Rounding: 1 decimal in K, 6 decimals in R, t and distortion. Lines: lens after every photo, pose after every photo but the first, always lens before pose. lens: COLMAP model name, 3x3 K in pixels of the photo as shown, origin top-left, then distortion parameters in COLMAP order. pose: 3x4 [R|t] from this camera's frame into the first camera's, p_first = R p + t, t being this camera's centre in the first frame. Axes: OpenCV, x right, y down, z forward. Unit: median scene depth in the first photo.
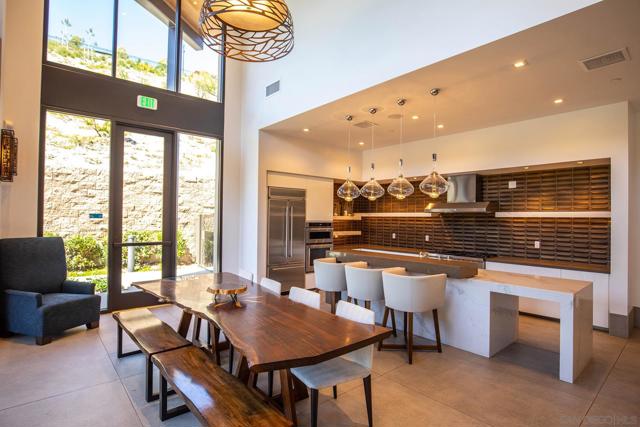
lens RADIAL K [[327.8, 0, 320.0], [0, 327.8, 213.5], [0, 0, 1]] dist [-0.023786, -0.000375]
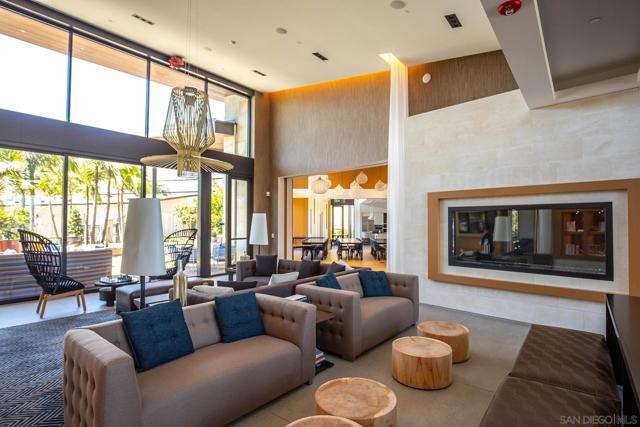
lens RADIAL K [[327.8, 0, 320.0], [0, 327.8, 213.5], [0, 0, 1]] dist [-0.023786, -0.000375]
pose [[0.739712, -0.028486, -0.672321, 2.356797], [0.012063, 0.999504, -0.029076, -0.003763], [0.672816, 0.013398, 0.739689, -2.579450]]
